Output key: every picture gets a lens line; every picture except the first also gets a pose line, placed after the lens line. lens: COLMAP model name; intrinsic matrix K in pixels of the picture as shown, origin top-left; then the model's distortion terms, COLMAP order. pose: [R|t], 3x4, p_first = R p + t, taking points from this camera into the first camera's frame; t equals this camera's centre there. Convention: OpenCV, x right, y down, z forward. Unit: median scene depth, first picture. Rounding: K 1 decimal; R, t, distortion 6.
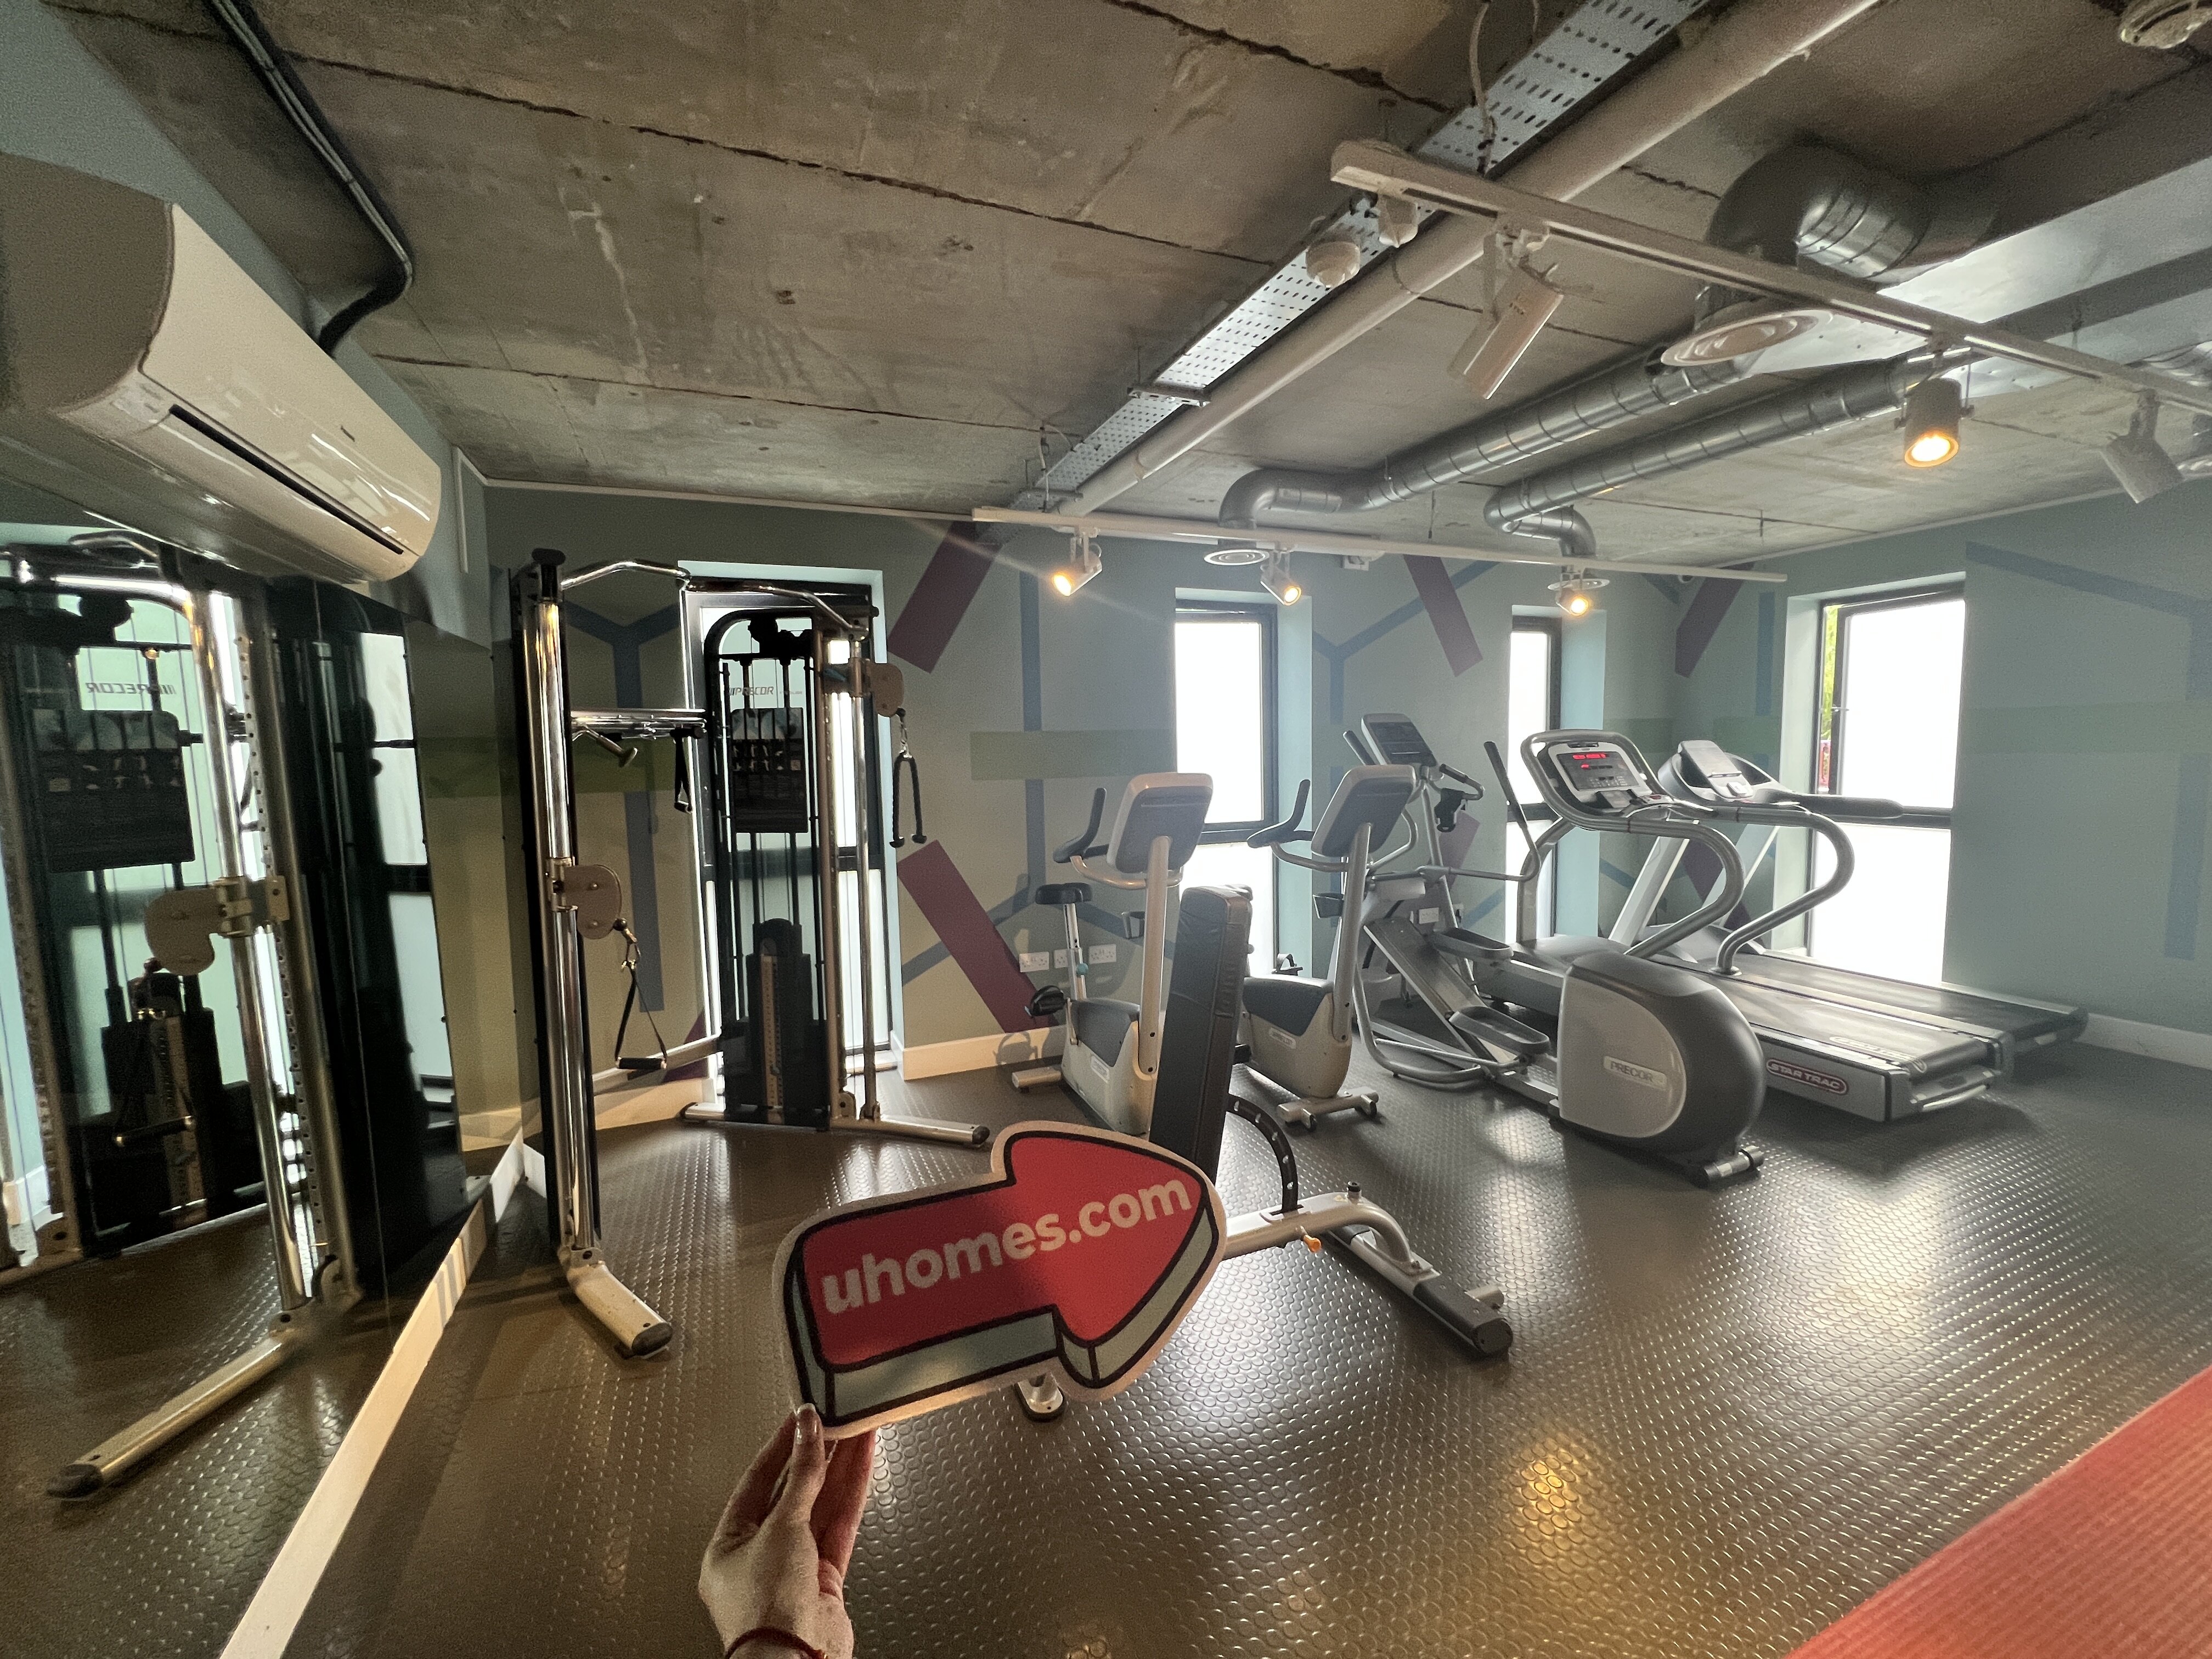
lens RADIAL K [[885.3, 0, 1101.2], [0, 885.3, 831.0], [0, 0, 1]] dist [-0.001188, -0.000560]
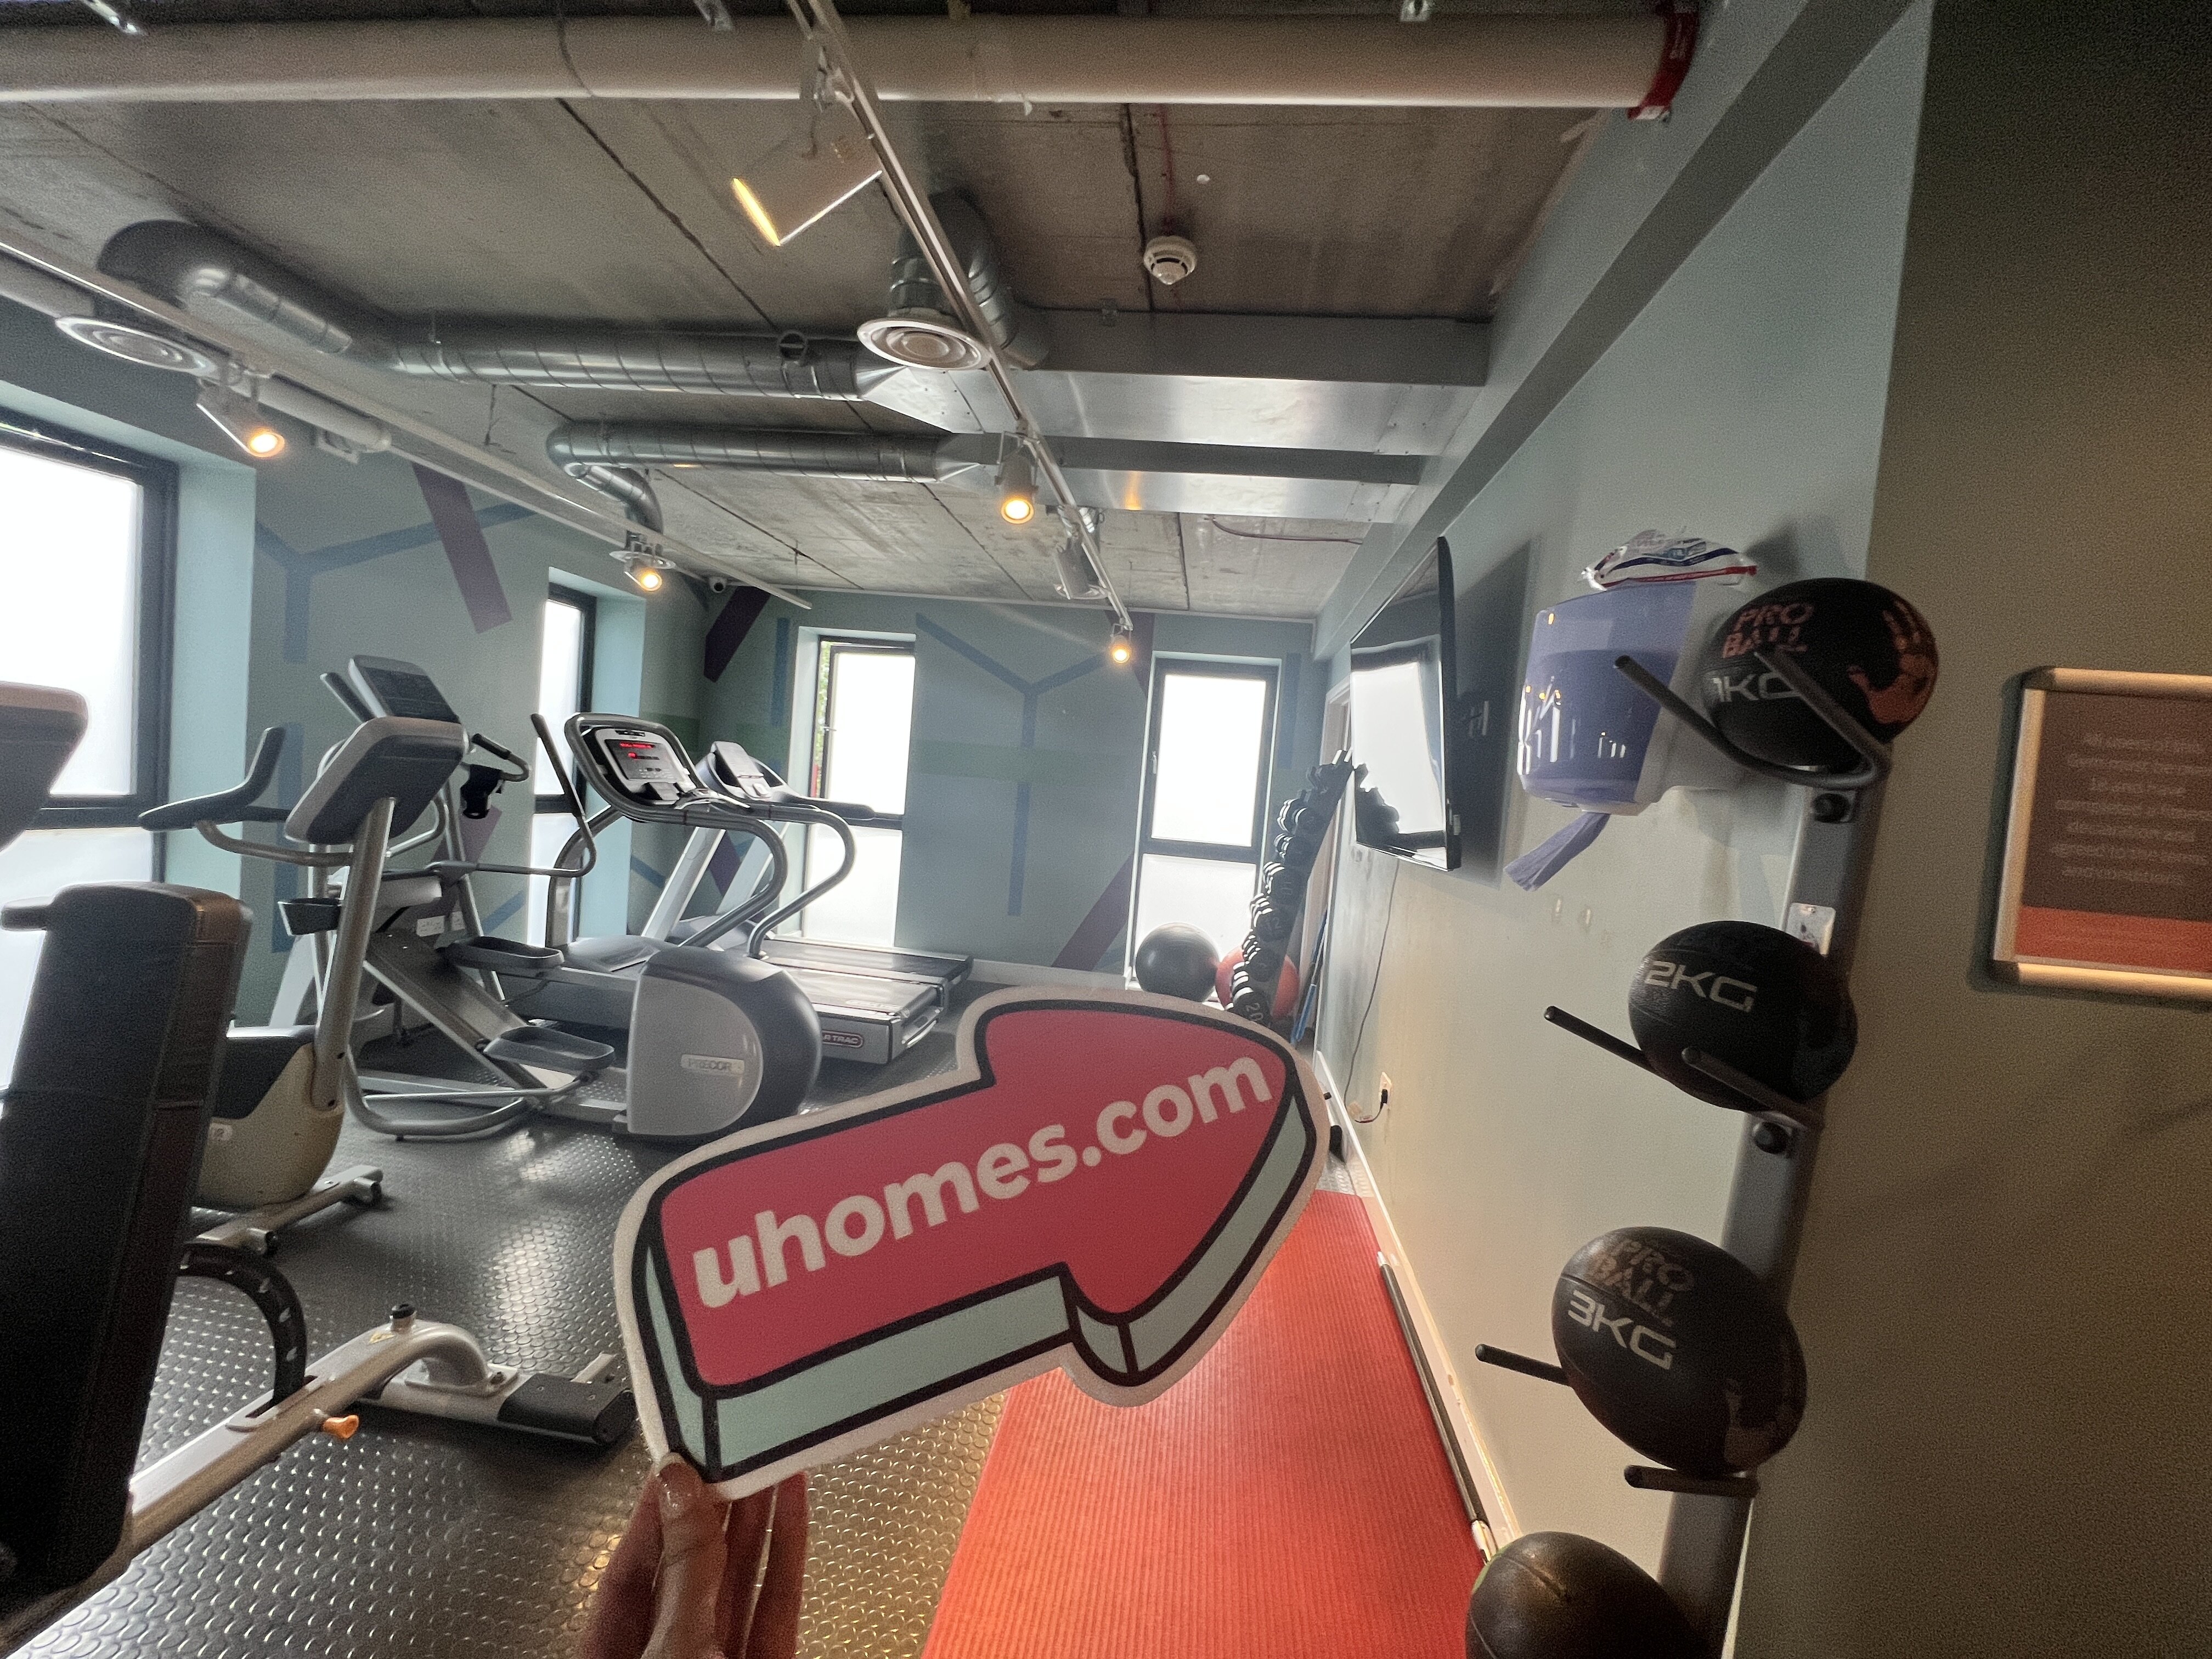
lens RADIAL K [[885.3, 0, 1106.3], [0, 885.3, 826.7], [0, 0, 1]] dist [-0.003059, -0.000282]
pose [[0.489362, 0.023803, 0.871756, -0.036053], [-0.014537, 0.999711, -0.019136, 0.017569], [-0.871959, -0.003308, 0.489567, 0.115388]]
